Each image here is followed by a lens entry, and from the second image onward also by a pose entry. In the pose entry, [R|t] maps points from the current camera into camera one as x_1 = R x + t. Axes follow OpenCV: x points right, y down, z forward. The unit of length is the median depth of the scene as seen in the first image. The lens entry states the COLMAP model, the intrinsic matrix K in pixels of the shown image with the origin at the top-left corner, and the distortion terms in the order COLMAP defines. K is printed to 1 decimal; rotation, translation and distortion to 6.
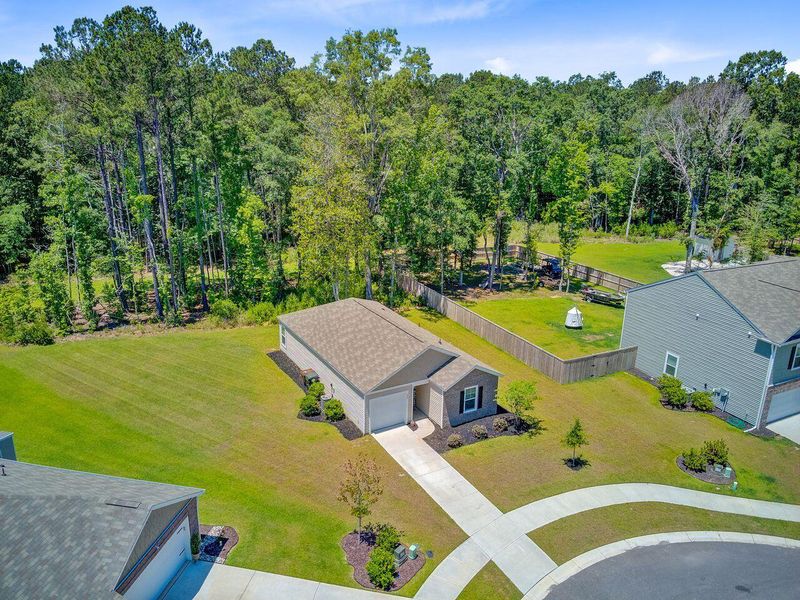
lens RADIAL K [[598.1, 0, 400.0], [0, 598.1, 300.0], [0, 0, 1]] dist [0.054377, -0.172282]
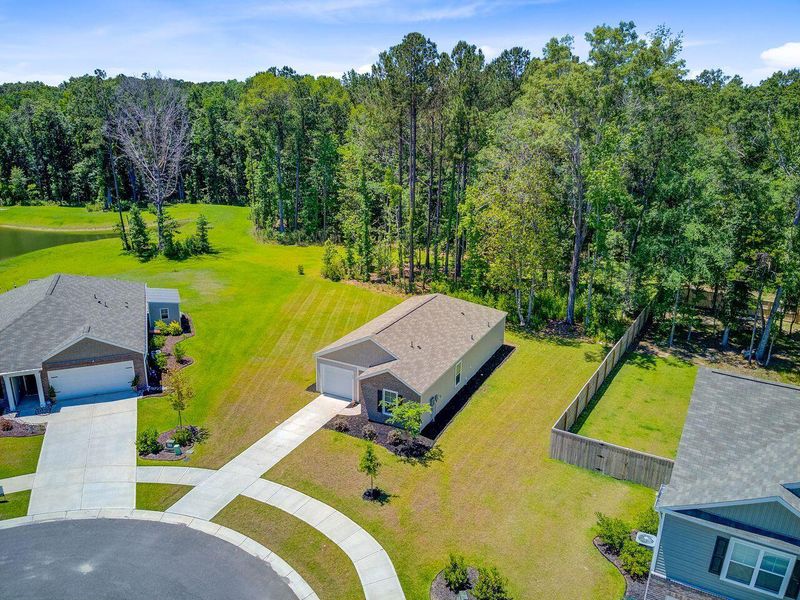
lens RADIAL K [[598.1, 0, 400.0], [0, 598.1, 300.0], [0, 0, 1]] dist [0.054377, -0.172282]
pose [[0.537690, 0.238214, -0.808791, 0.861702], [-0.254679, 0.960337, 0.113537, -0.110268], [0.803759, 0.144934, 0.577032, 0.405675]]
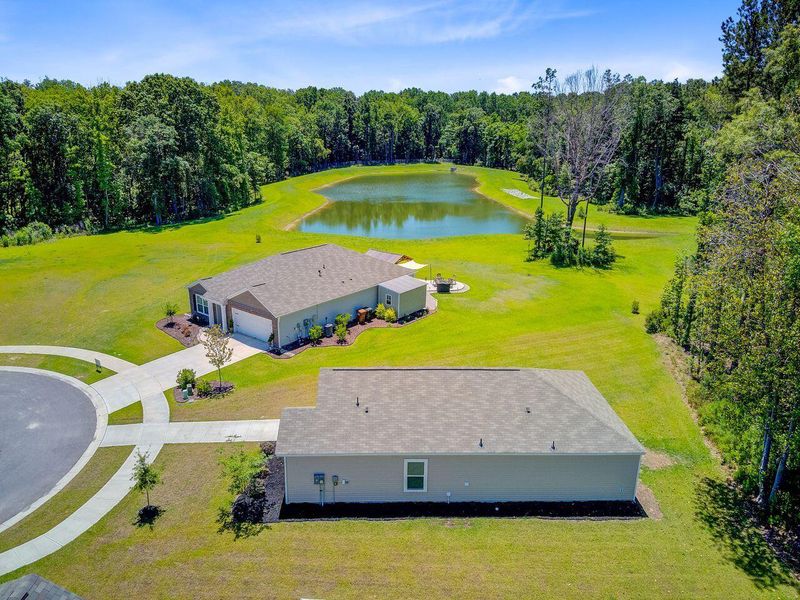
lens RADIAL K [[598.1, 0, 400.0], [0, 598.1, 300.0], [0, 0, 1]] dist [0.054377, -0.172282]
pose [[-0.483256, 0.238860, -0.842265, 0.659001], [-0.285824, 0.866300, 0.409669, -0.370485], [0.827508, 0.438714, -0.350373, 1.273609]]
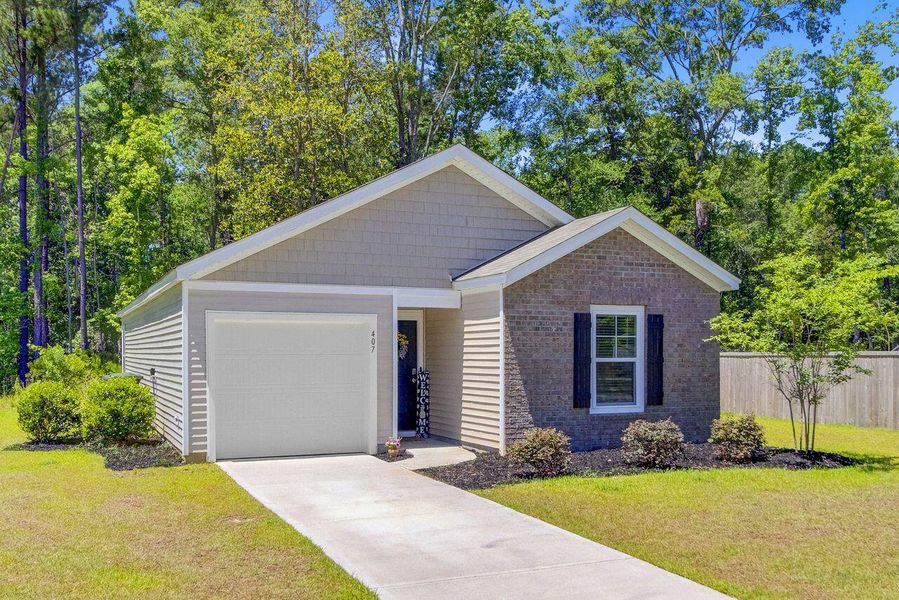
lens RADIAL K [[892.3, 0, 463.9], [0, 892.3, 373.5], [0, 0, 1]] dist [-0.003240, -0.001596]
pose [[0.995006, -0.018209, -0.098138, 0.086975], [-0.010460, 0.958784, -0.283943, 0.275278], [0.099263, 0.283552, 0.953806, 0.606647]]
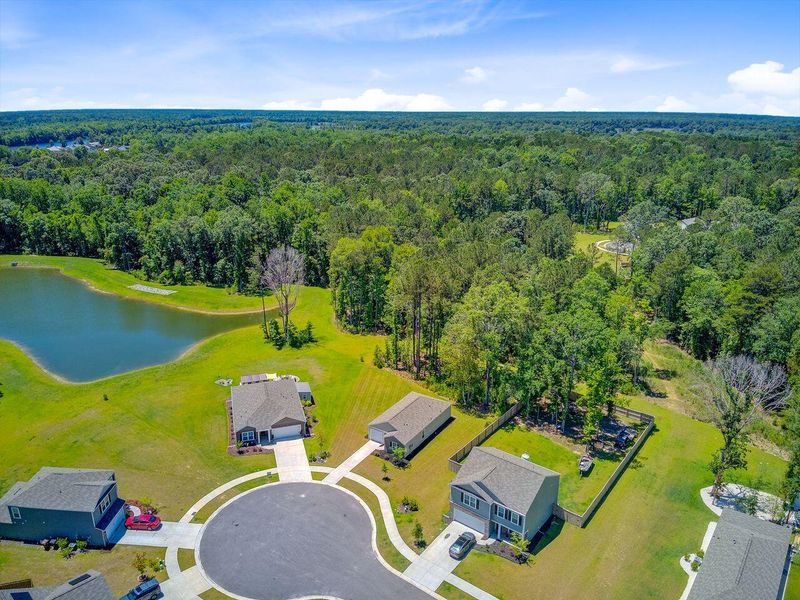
lens RADIAL K [[624.1, 0, 400.0], [0, 624.1, 300.0], [0, 0, 1]] dist [0.075237, -0.002624]
pose [[0.453949, 0.275006, -0.847527, 2.339180], [-0.265693, 0.949686, 0.165845, -0.941911], [0.850493, 0.149897, 0.504176, -0.531044]]
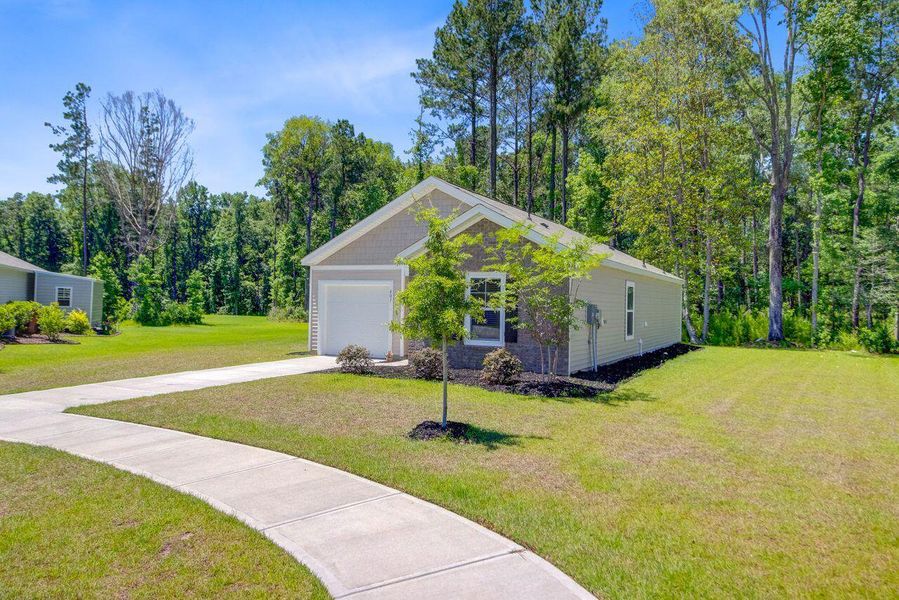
lens RADIAL K [[645.0, 0, 449.5], [0, 645.0, 300.0], [0, 0, 1]] dist [0.005449, 0.004442]
pose [[0.532038, -0.016088, -0.846567, 0.438914], [-0.266761, 0.945718, -0.185623, 0.236115], [0.803600, 0.324590, 0.498867, 0.754268]]
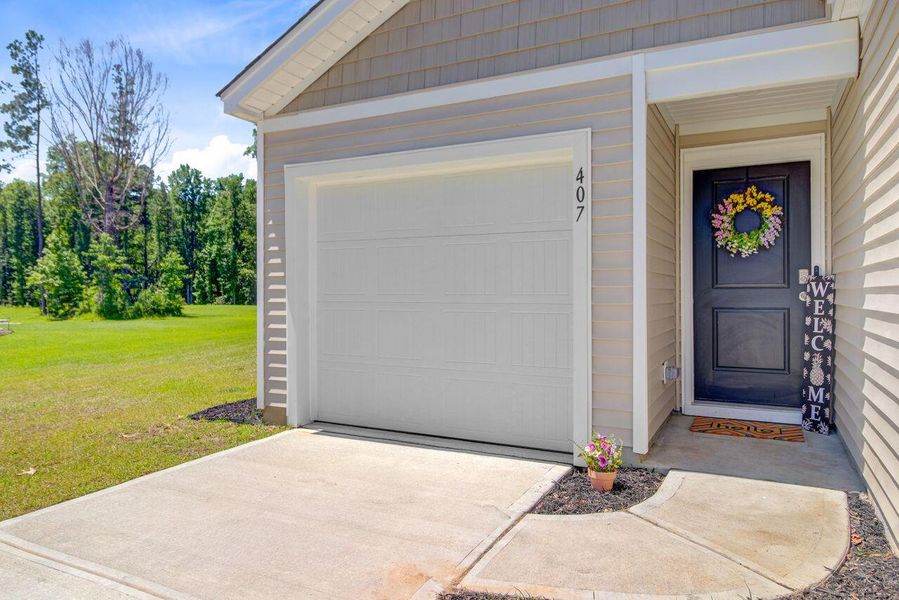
lens RADIAL K [[601.7, 0, 449.5], [0, 601.7, 300.0], [0, 0, 1]] dist [-0.004359, -0.004981]
pose [[0.537285, -0.009354, -0.843349, 0.088401], [-0.247410, 0.954199, -0.168205, 0.197434], [0.806296, 0.299027, 0.510363, 0.889451]]
